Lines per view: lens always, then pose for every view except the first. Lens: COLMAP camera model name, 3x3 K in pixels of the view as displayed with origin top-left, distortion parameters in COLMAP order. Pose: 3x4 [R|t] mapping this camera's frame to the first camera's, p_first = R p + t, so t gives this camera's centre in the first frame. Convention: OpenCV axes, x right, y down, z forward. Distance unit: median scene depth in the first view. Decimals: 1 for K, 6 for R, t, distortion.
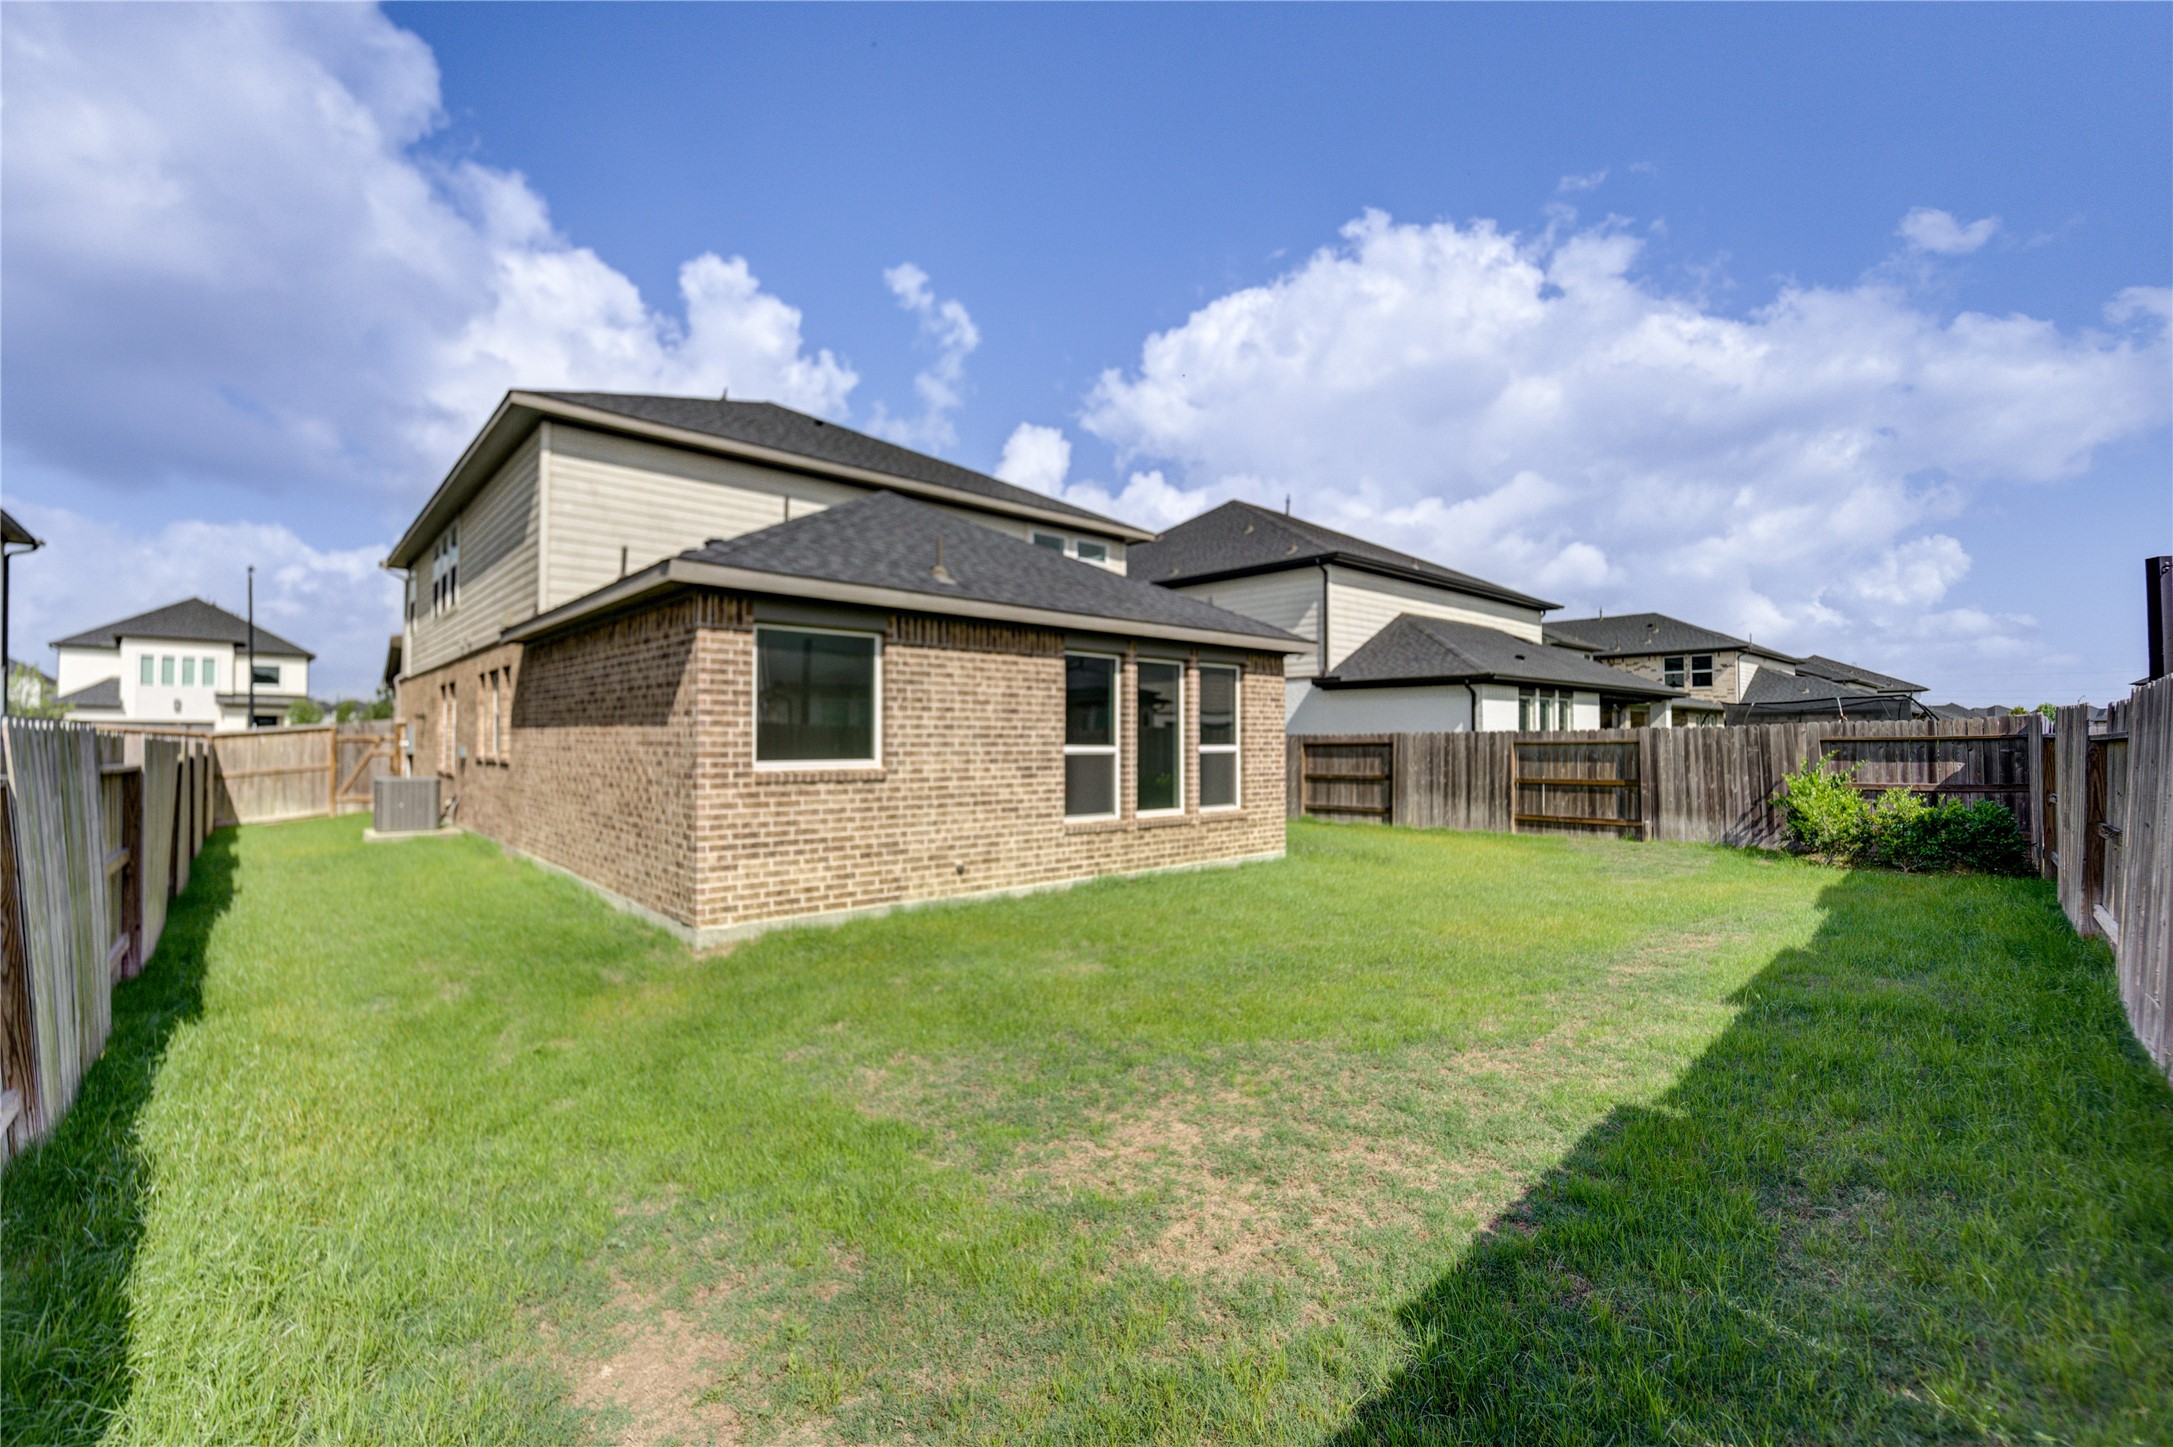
lens RADIAL K [[900.0, 0, 1083.9], [0, 900.0, 738.8], [0, 0, 1]] dist [-0.000538, -0.000474]
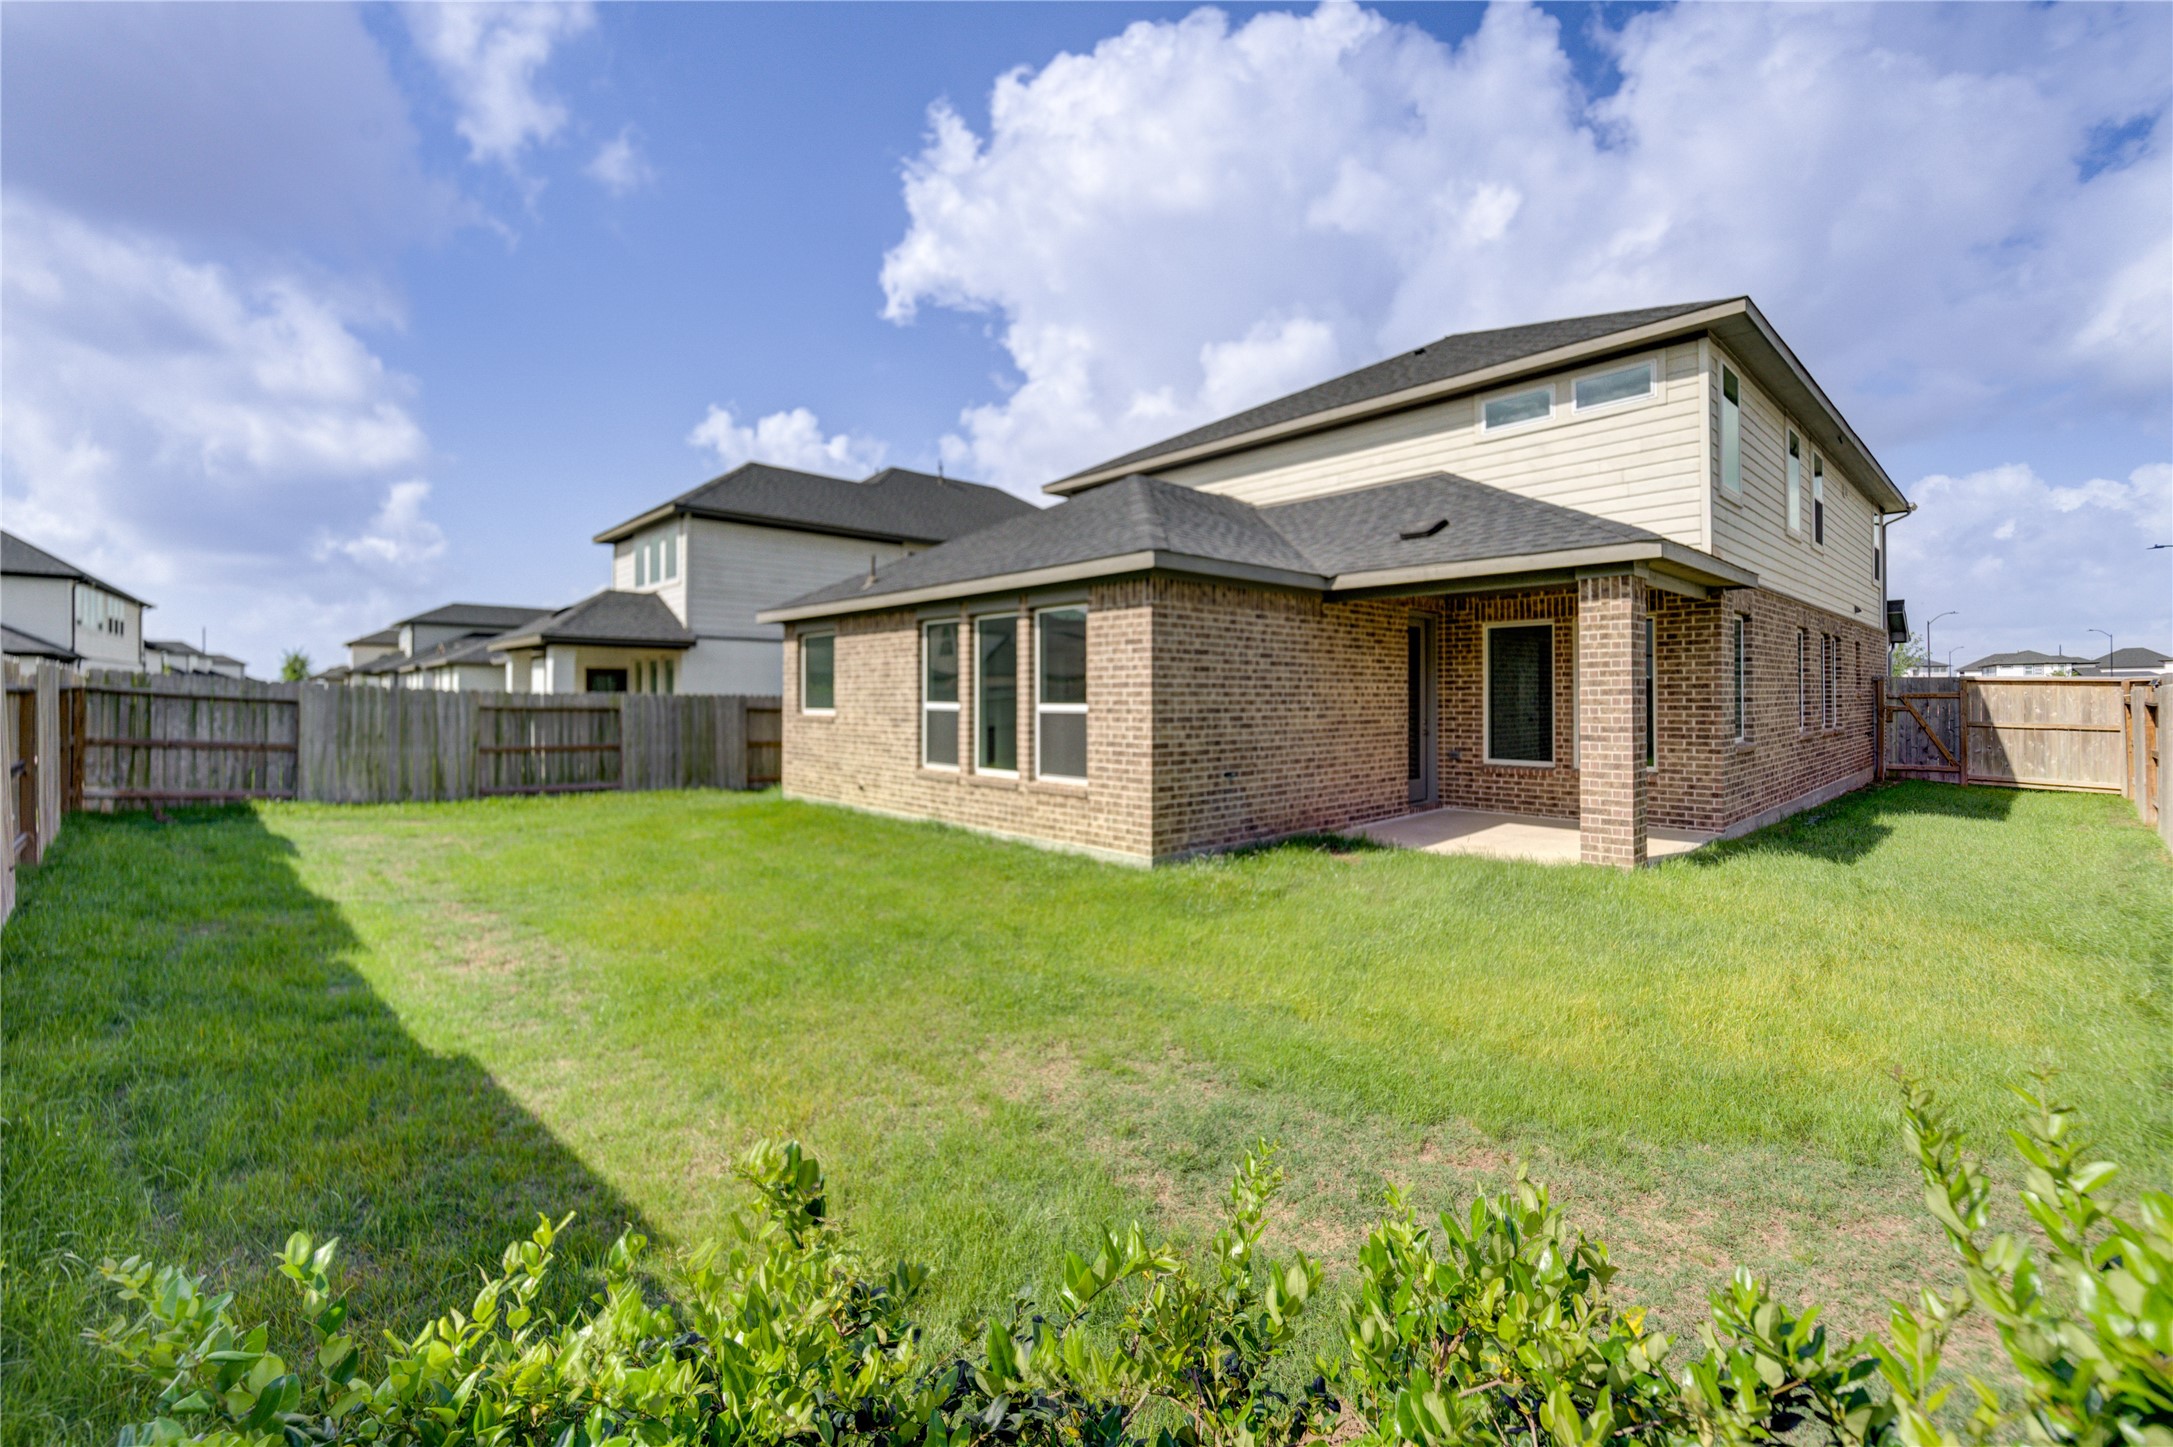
lens RADIAL K [[900.0, 0, 1084.7], [0, 900.0, 706.1], [0, 0, 1]] dist [-0.000538, -0.000474]
pose [[0.011771, 0.012533, -0.999852, 1.061564], [0.003915, 0.999913, 0.012580, -0.001331], [0.999923, -0.004063, 0.011721, 1.092886]]
